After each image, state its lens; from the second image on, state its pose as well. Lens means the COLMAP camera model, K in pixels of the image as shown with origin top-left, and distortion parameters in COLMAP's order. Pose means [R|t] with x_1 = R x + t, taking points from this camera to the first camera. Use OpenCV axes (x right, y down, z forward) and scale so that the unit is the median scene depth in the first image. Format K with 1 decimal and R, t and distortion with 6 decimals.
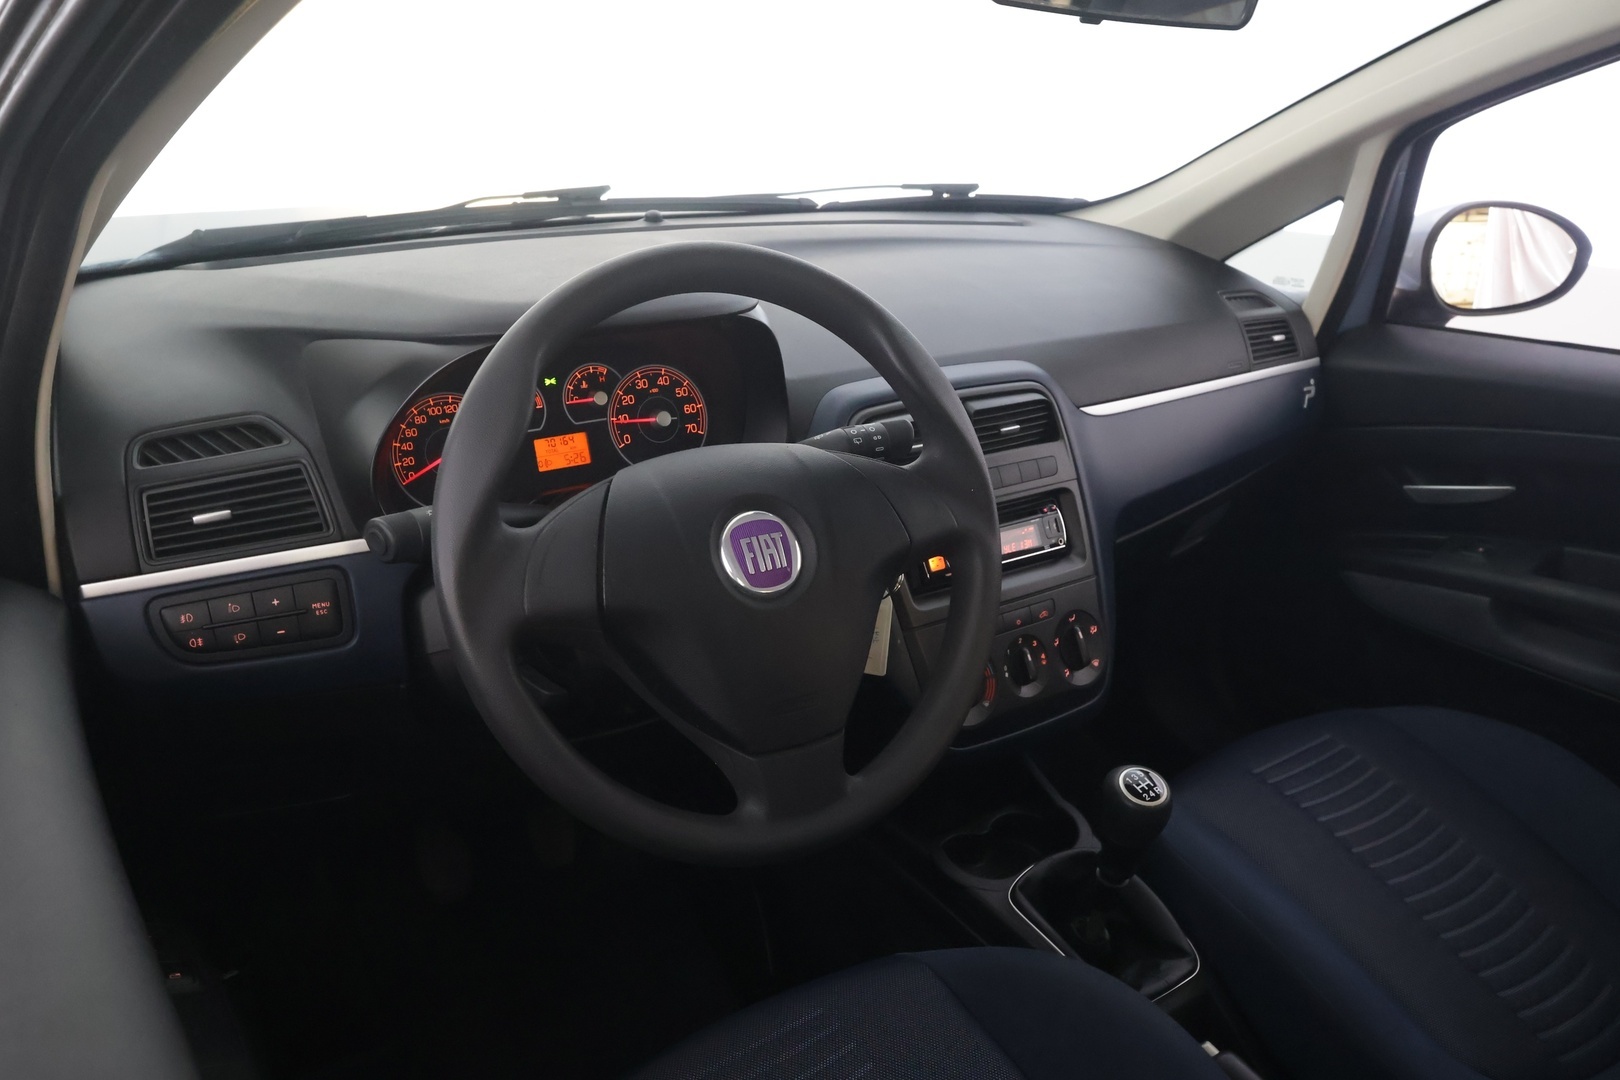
lens RADIAL K [[1274.9, 0, 808.5], [0, 1274.9, 533.9], [0, 0, 1]] dist [0.004398, 0.004655]
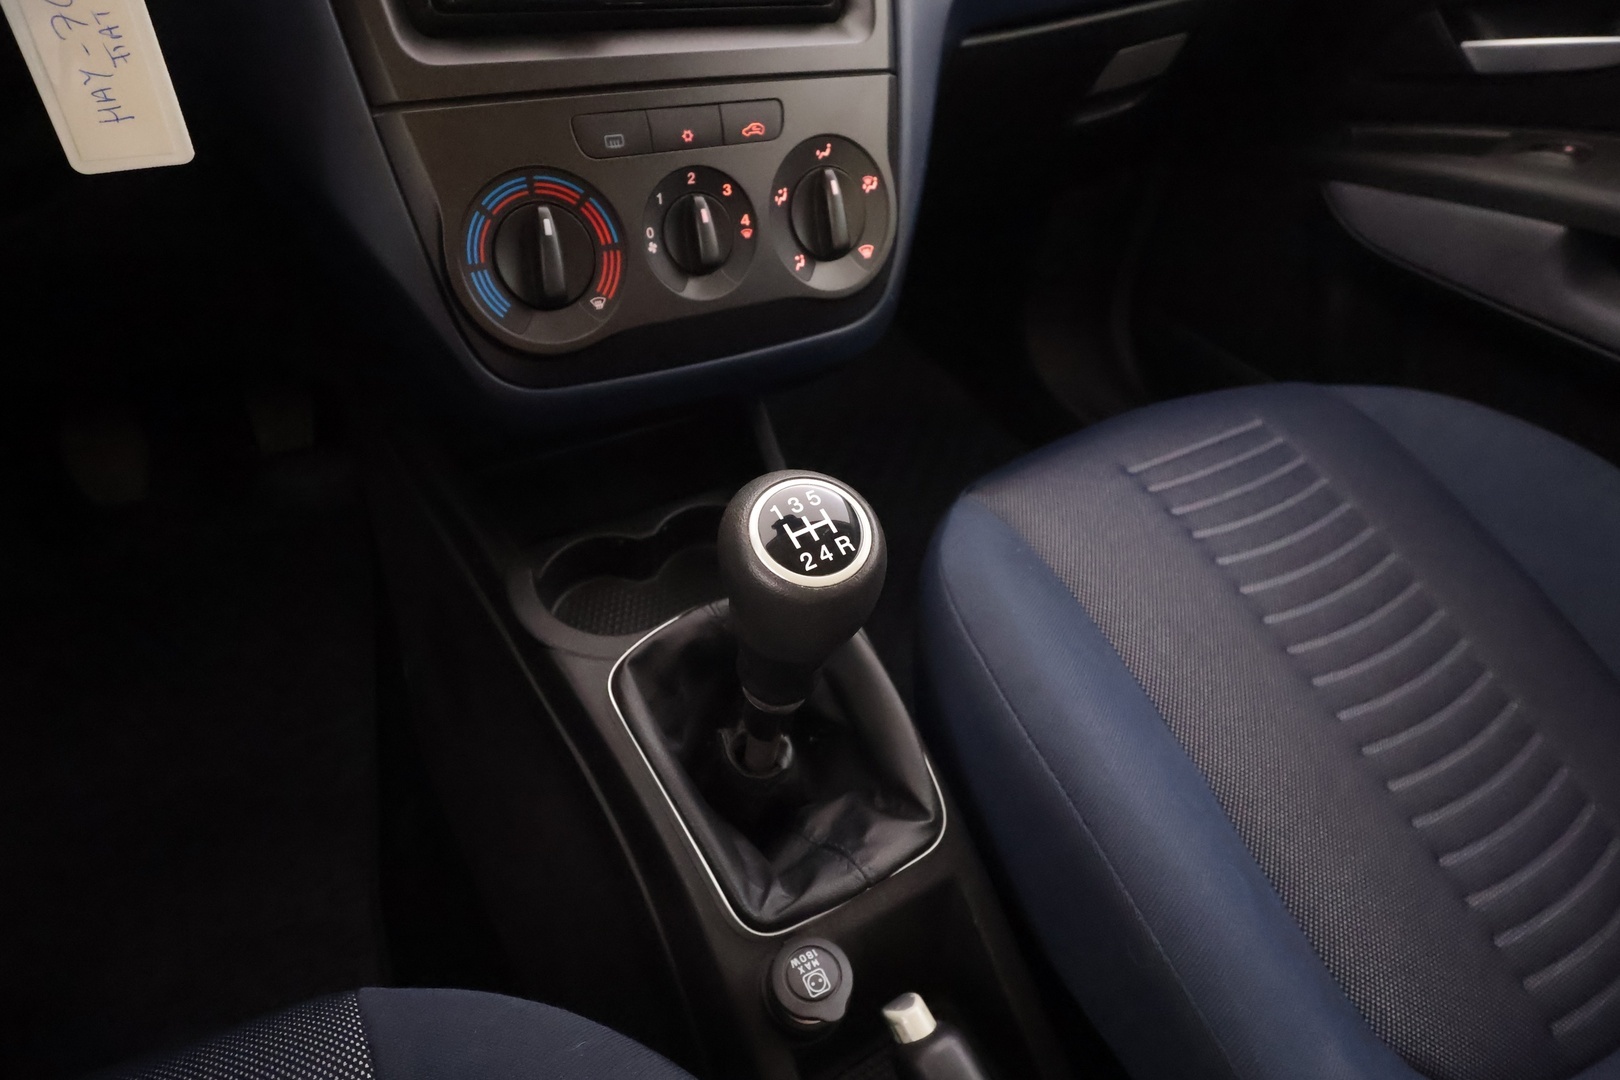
lens RADIAL K [[932.0, 0, 809.0], [0, 932.0, 539.9], [0, 0, 1]] dist [0.008748, -0.002476]
pose [[0.995614, 0.093227, -0.007852, 0.217970], [-0.085214, 0.938276, 0.335227, 0.086601], [0.038620, -0.333088, 0.942105, 0.602748]]
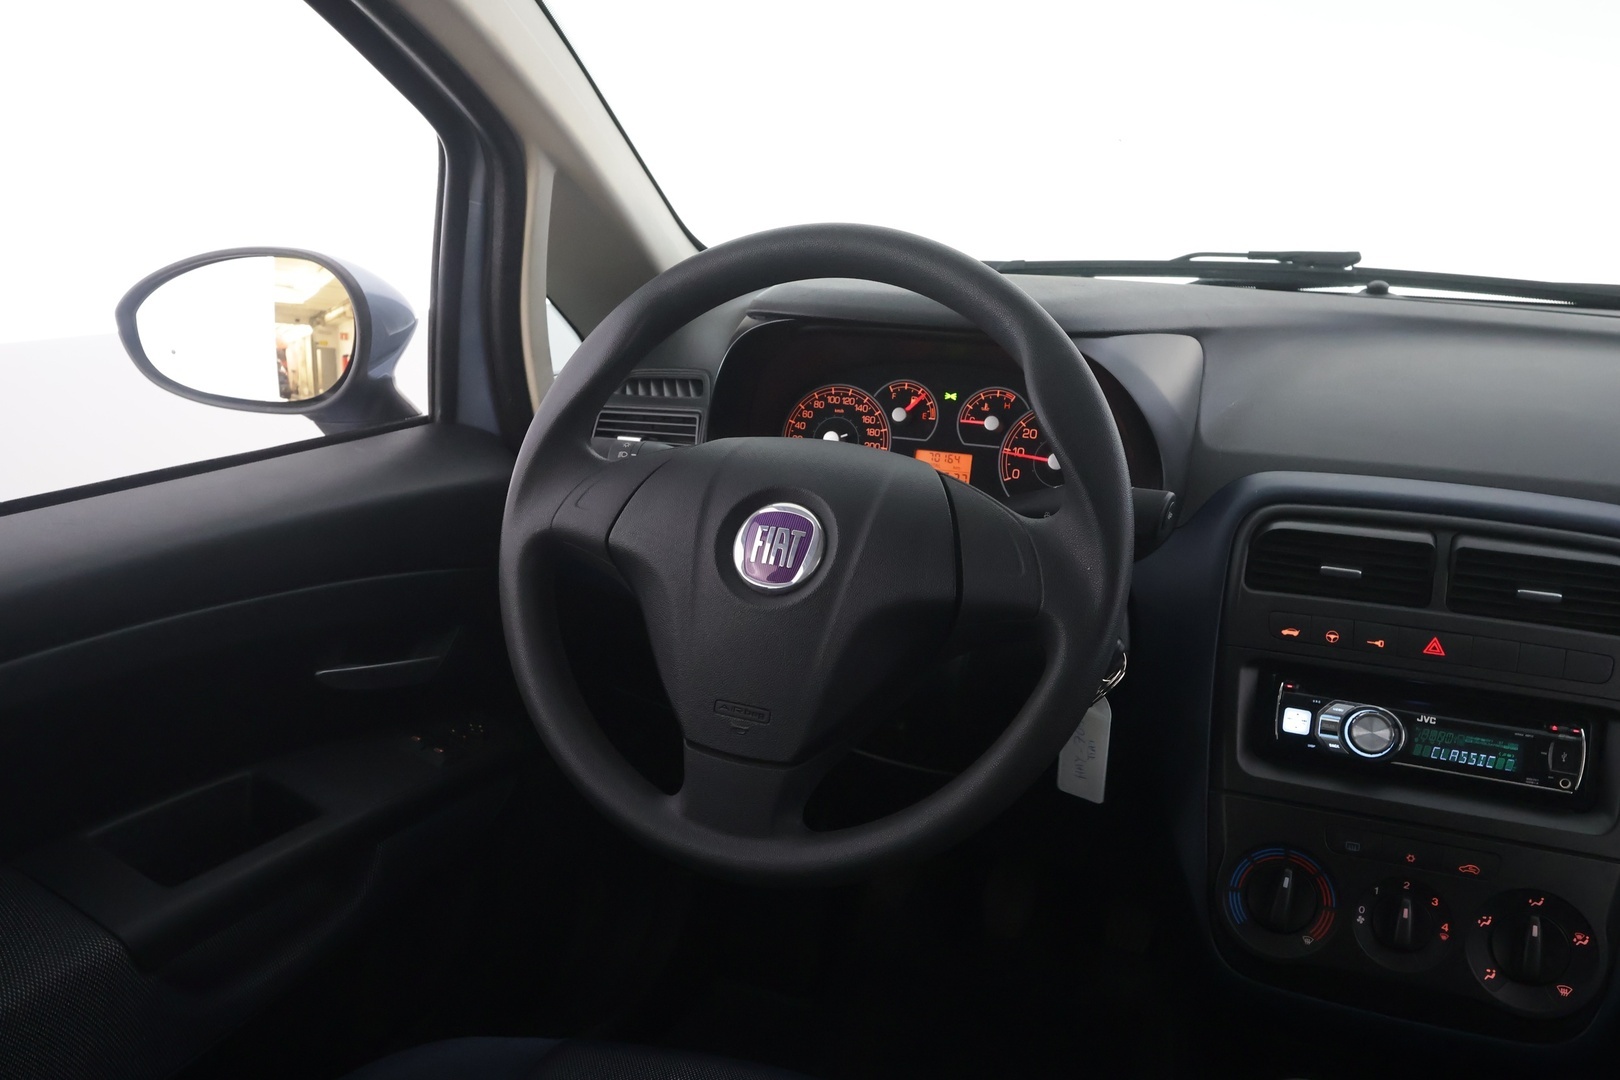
lens RADIAL K [[1274.9, 0, 812.1], [0, 1274.9, 543.9], [0, 0, 1]] dist [0.004398, 0.004655]
pose [[0.569198, 0.229023, -0.789659, 0.462708], [-0.302109, 0.951495, 0.058195, -0.031567], [0.764685, 0.205439, 0.610780, 0.298705]]
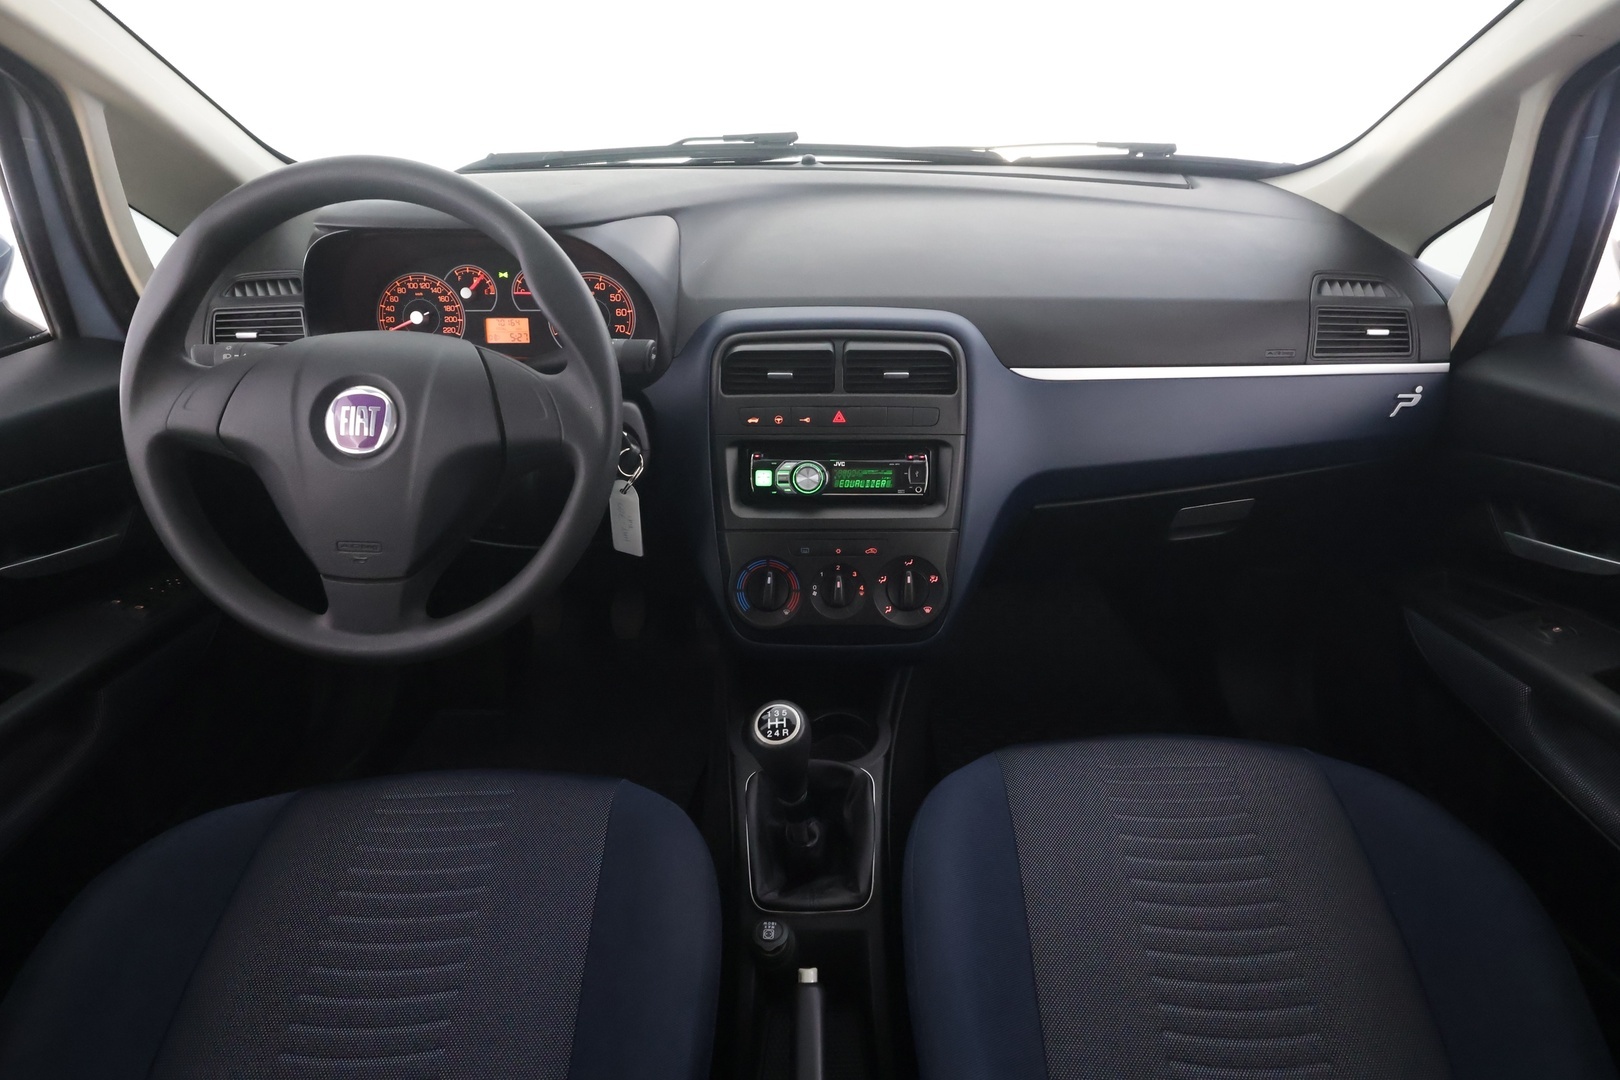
lens RADIAL K [[894.1, 0, 809.9], [0, 894.1, 542.7], [0, 0, 1]] dist [0.007961, -0.000861]
pose [[0.818207, 0.258642, -0.513460, 0.515849], [-0.184680, 0.964001, 0.191299, -0.076532], [0.544454, -0.061697, 0.836519, 0.335036]]
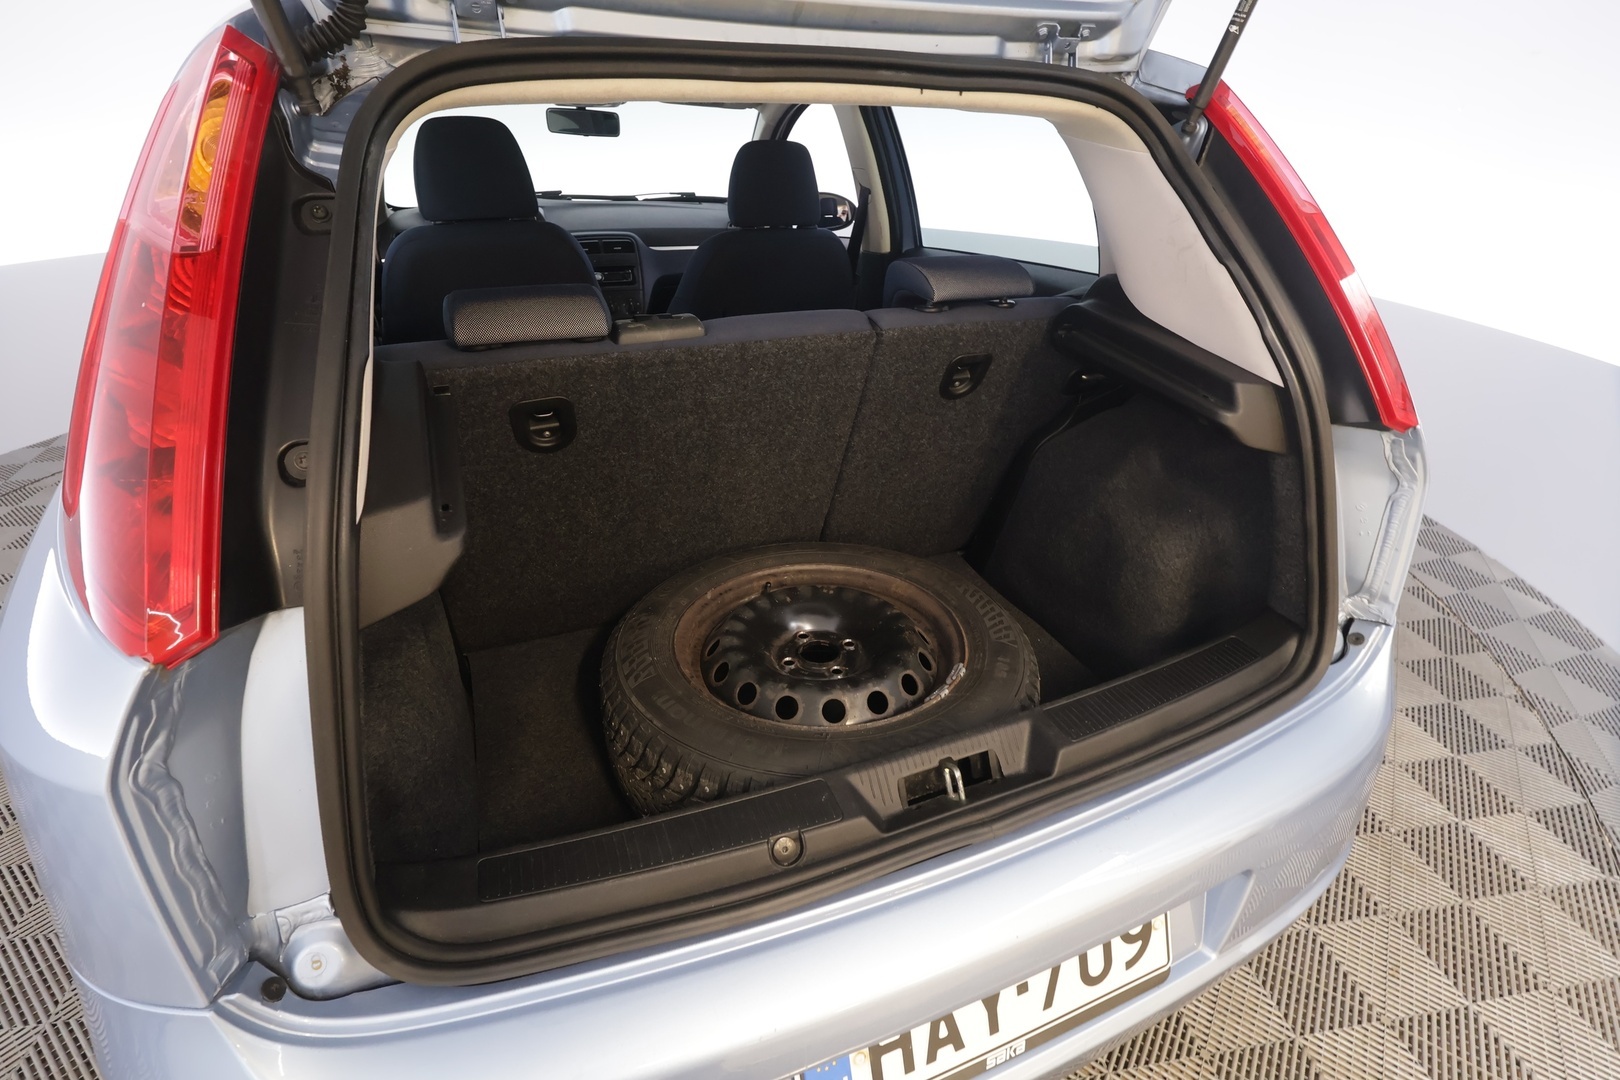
lens RADIAL K [[760.7, 0, 810.5], [0, 760.7, 538.8], [0, 0, 1]] dist [-0.000649, -0.000018]
pose [[0.975546, 0.075546, -0.206406, 1.251969], [-0.055120, 0.993154, 0.102987, 0.511918], [0.212773, -0.089092, 0.973031, -1.156591]]
